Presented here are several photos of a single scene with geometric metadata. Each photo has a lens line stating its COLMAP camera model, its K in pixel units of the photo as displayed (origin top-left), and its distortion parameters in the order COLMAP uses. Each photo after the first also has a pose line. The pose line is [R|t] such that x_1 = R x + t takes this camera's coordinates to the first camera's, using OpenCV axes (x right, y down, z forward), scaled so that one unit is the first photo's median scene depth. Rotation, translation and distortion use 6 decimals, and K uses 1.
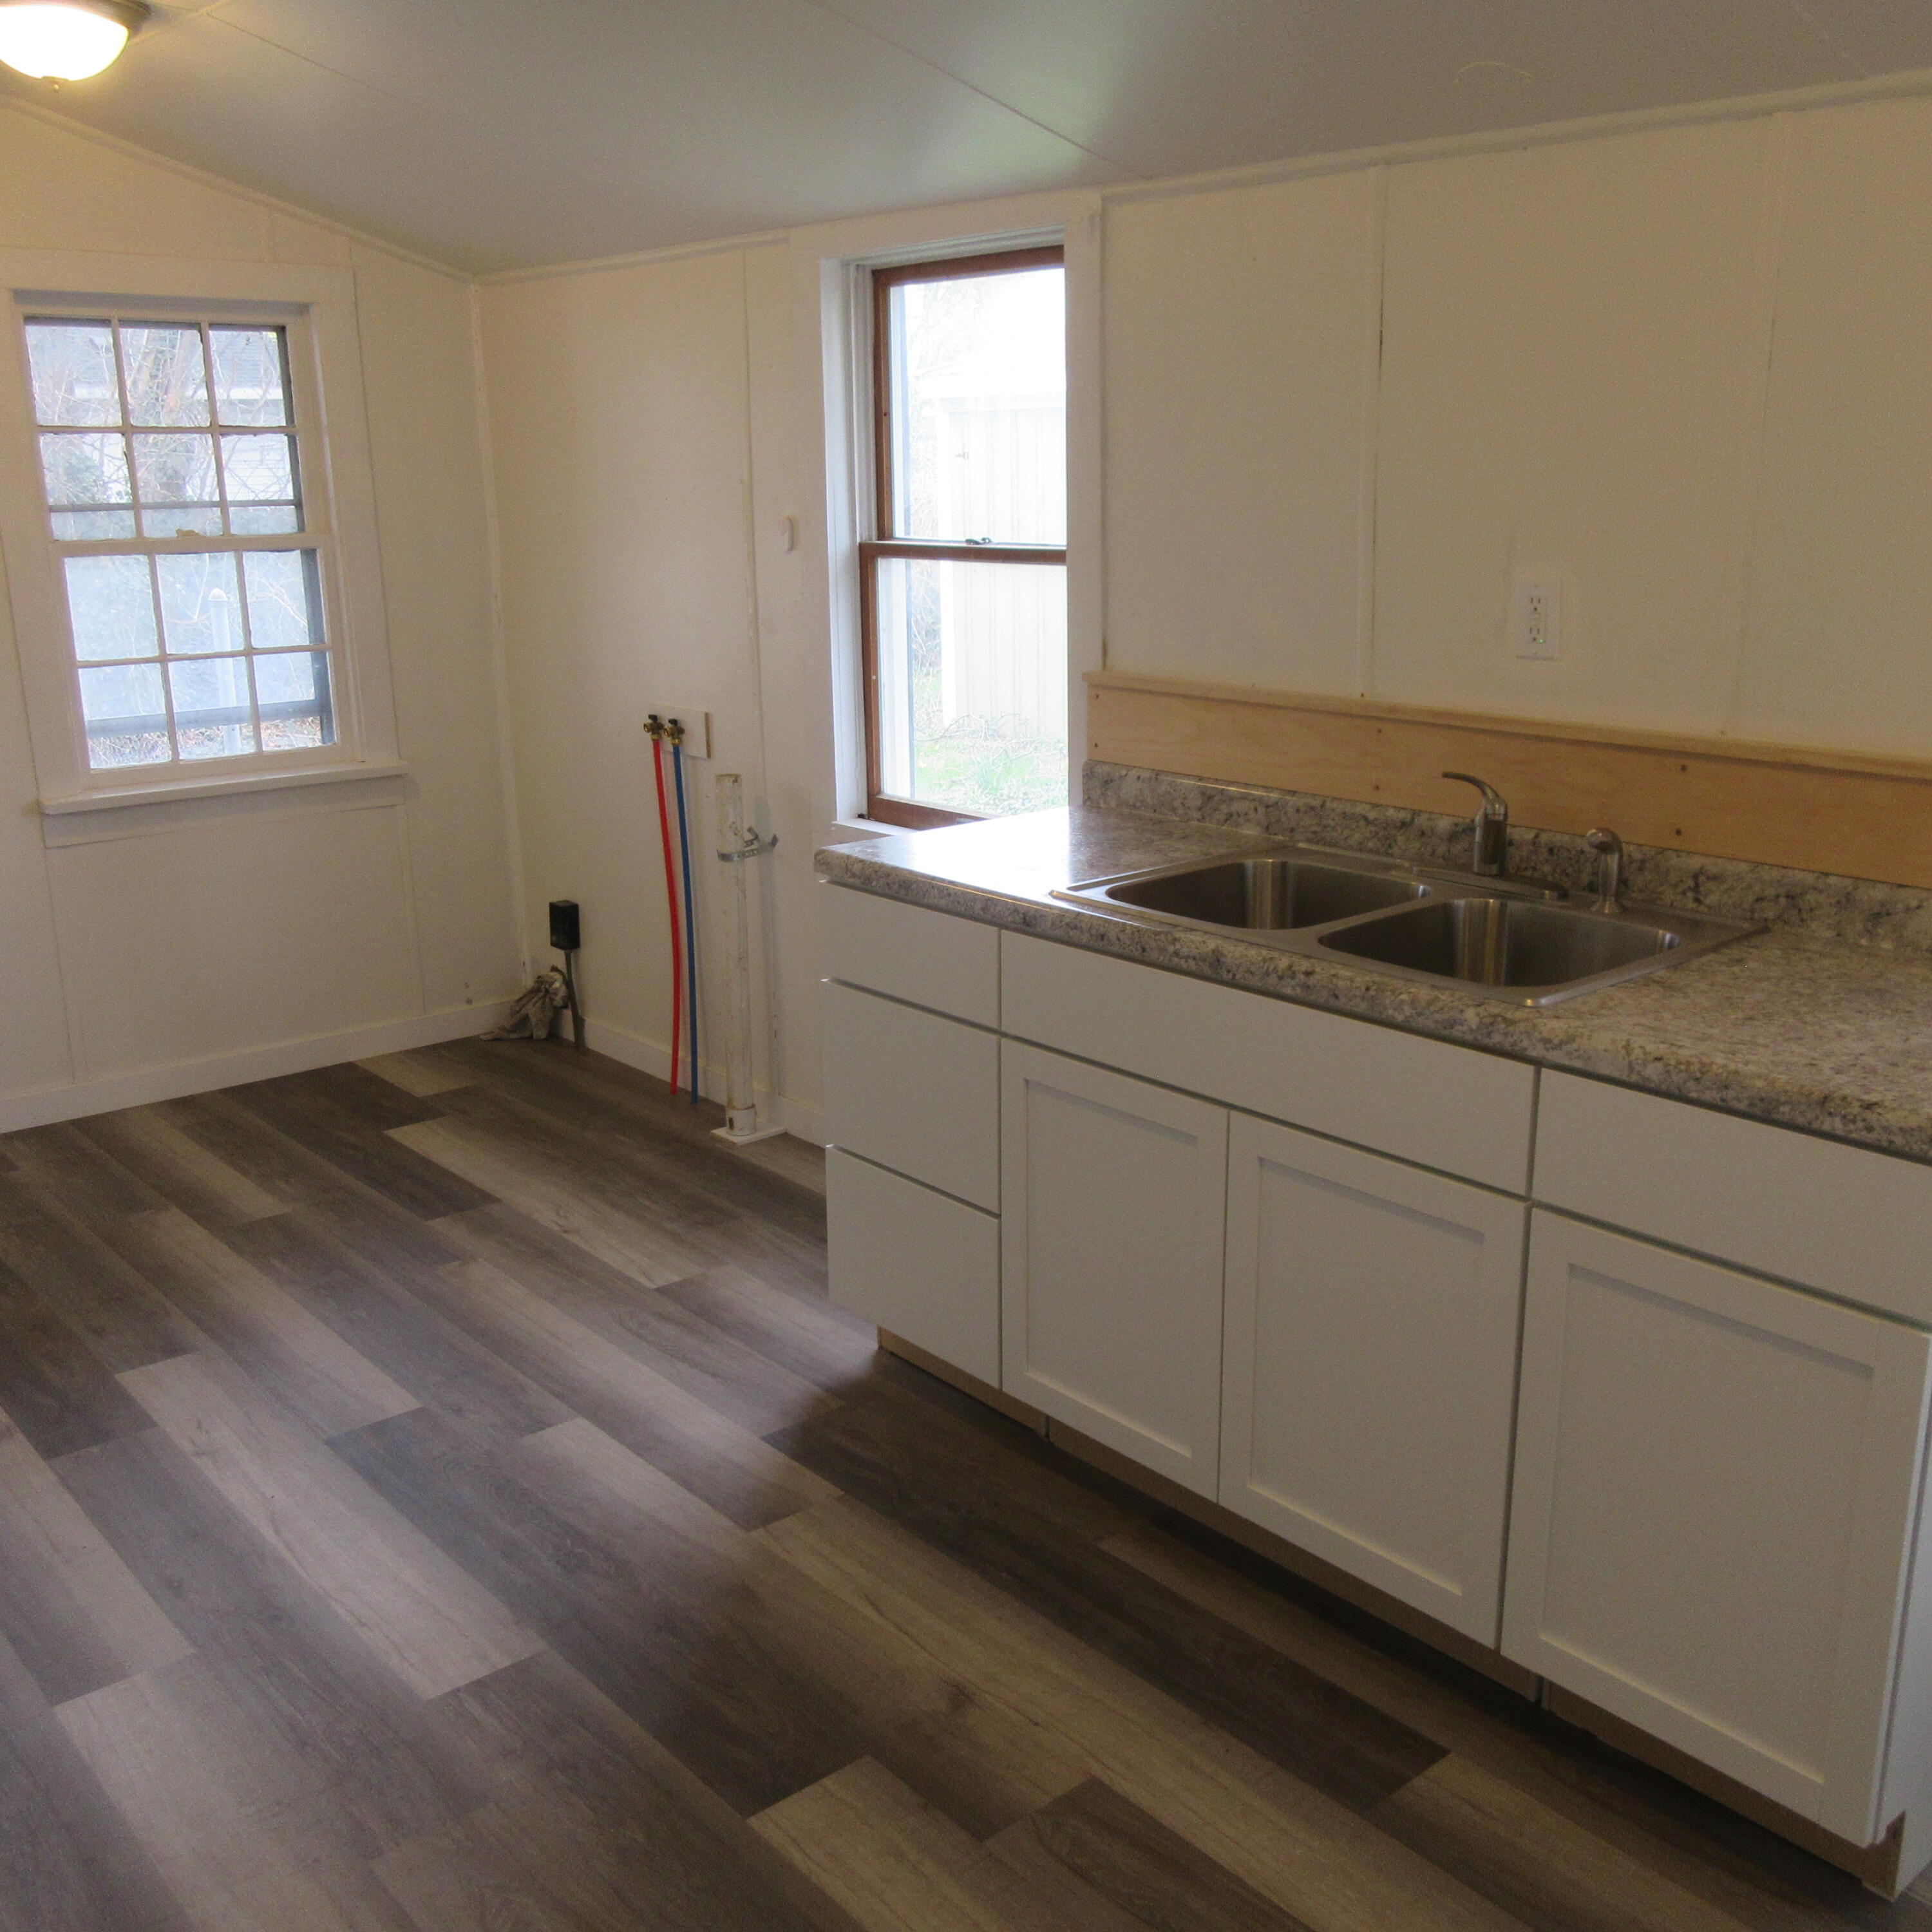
lens RADIAL K [[1923.8, 0, 969.2], [0, 1923.8, 964.2], [0, 0, 1]] dist [0.005906, 0.000000]
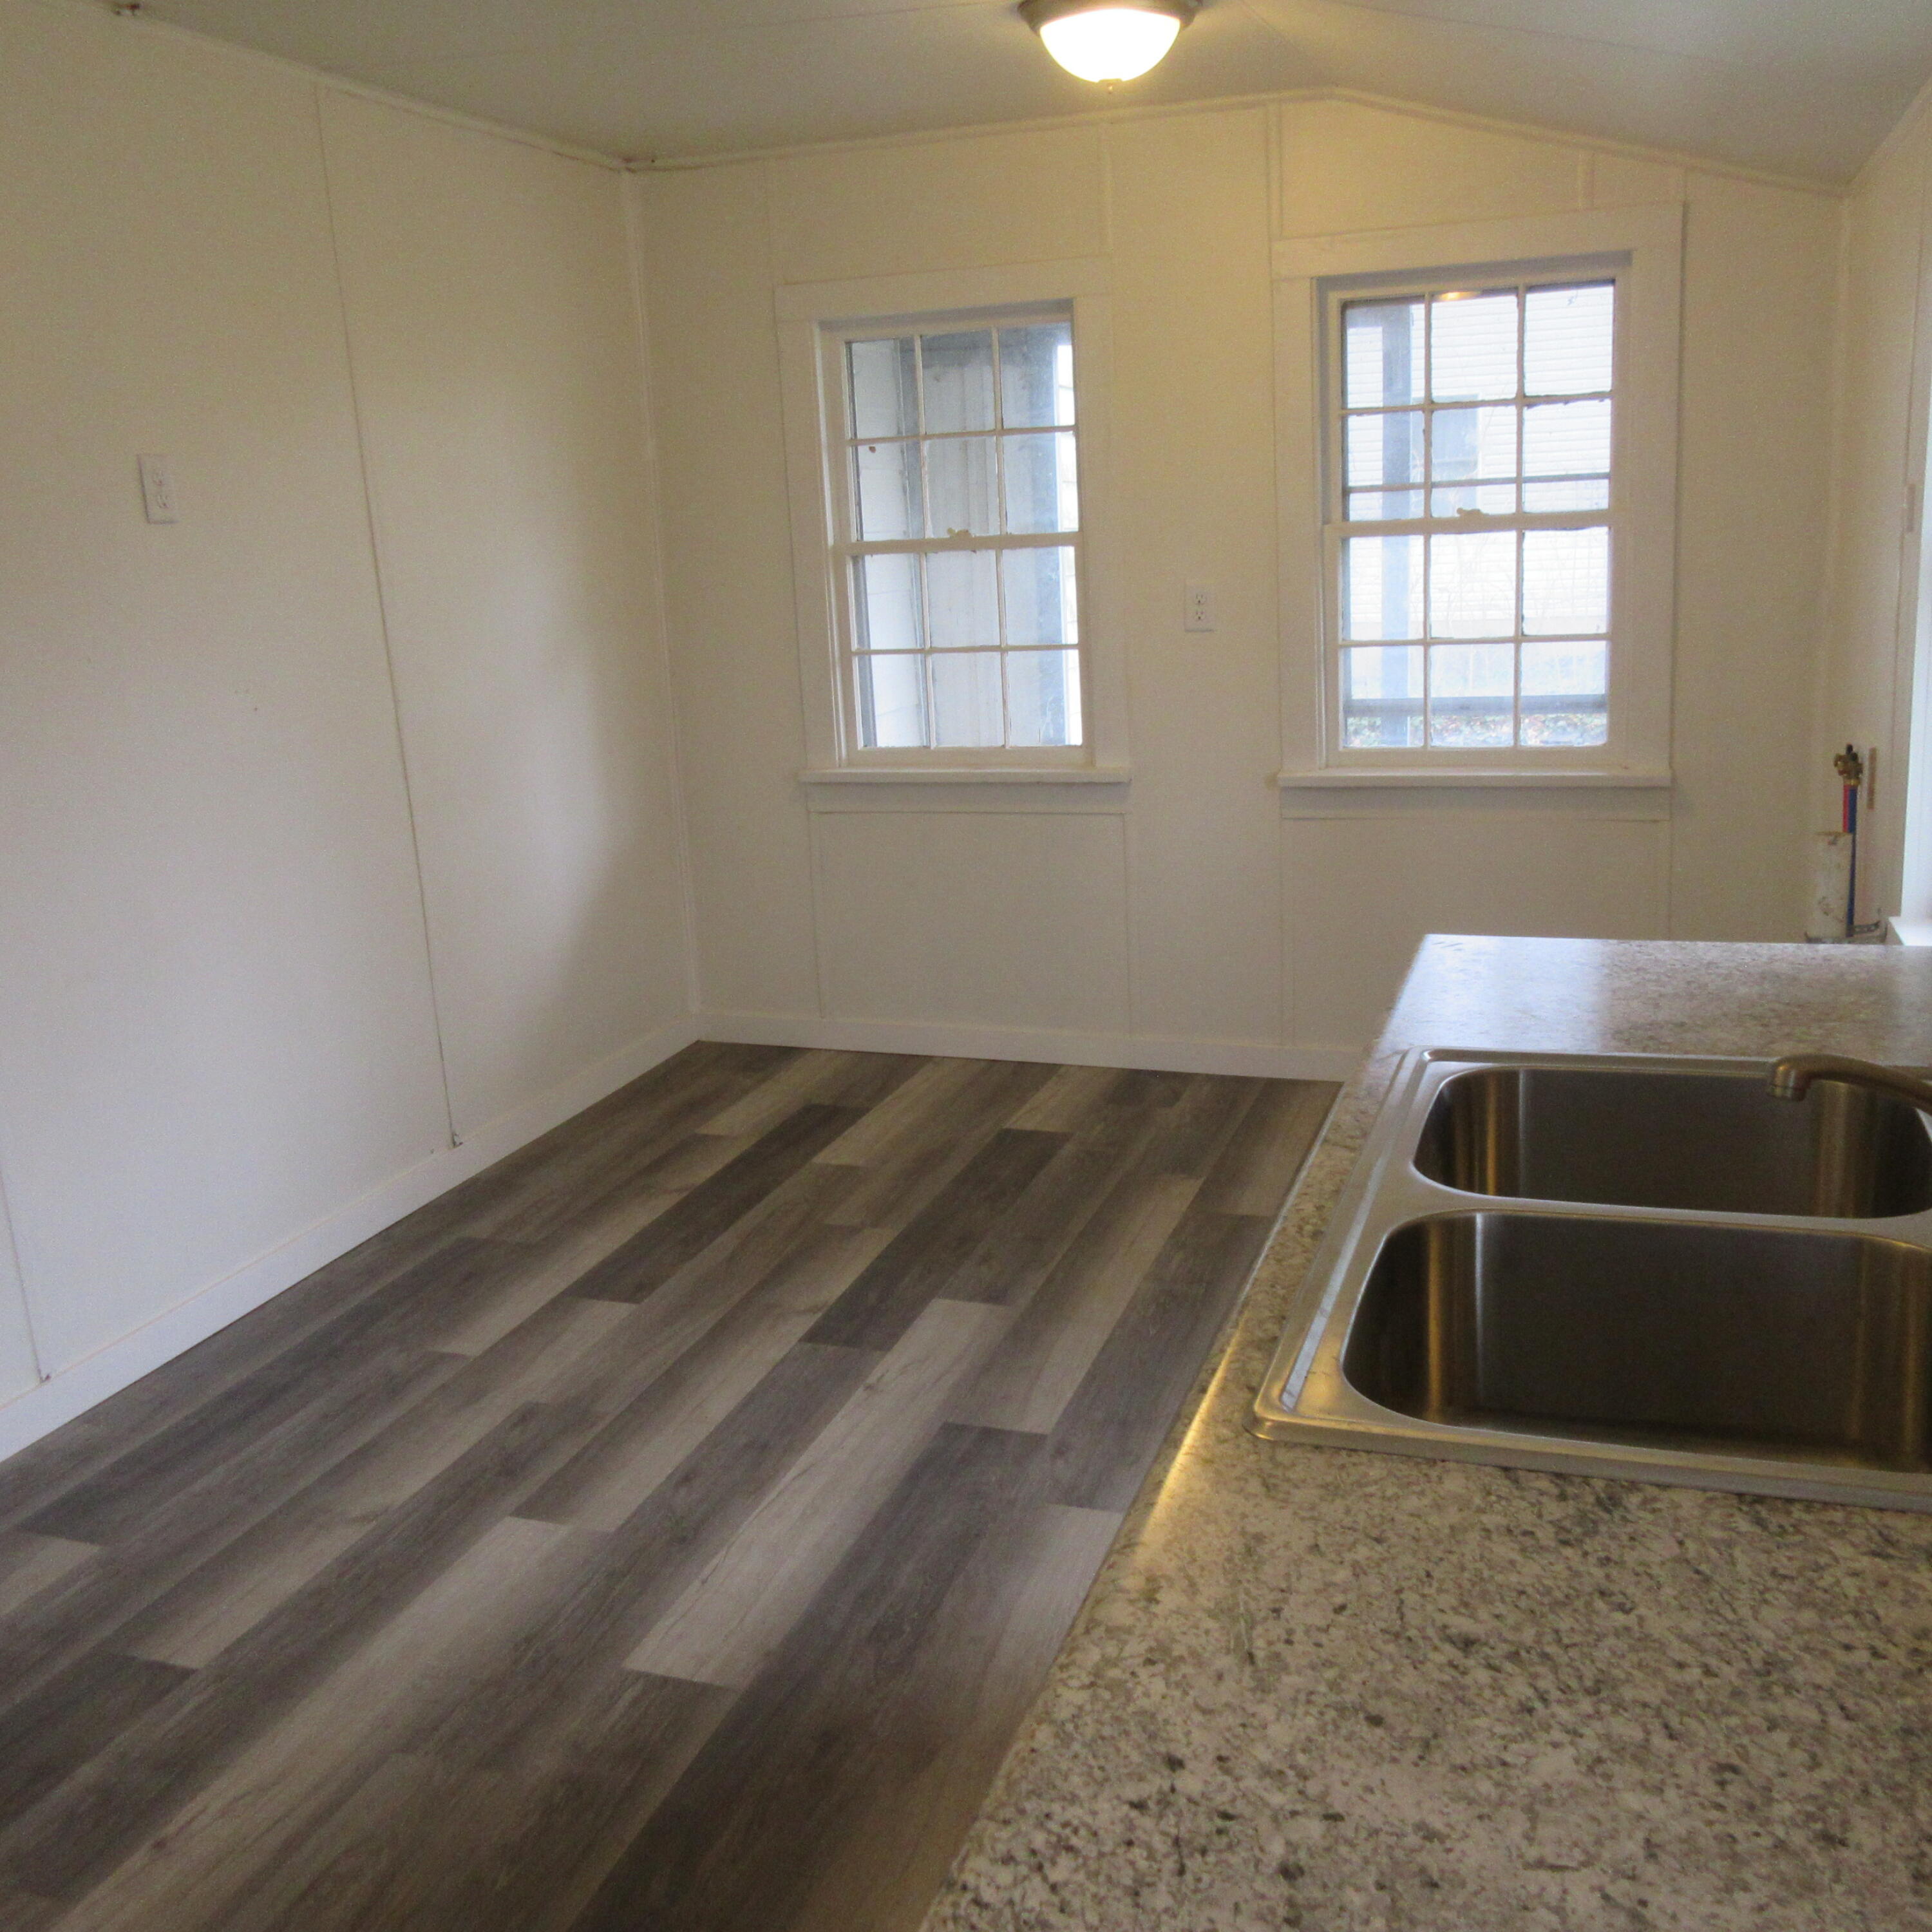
lens RADIAL K [[1923.8, 0, 966.8], [0, 1923.8, 968.8], [0, 0, 1]] dist [0.005906, 0.000000]
pose [[0.501802, 0.188842, -0.844117, 0.344589], [-0.171059, 0.978270, 0.117164, -0.076621], [0.847899, 0.085600, 0.523201, 0.330734]]
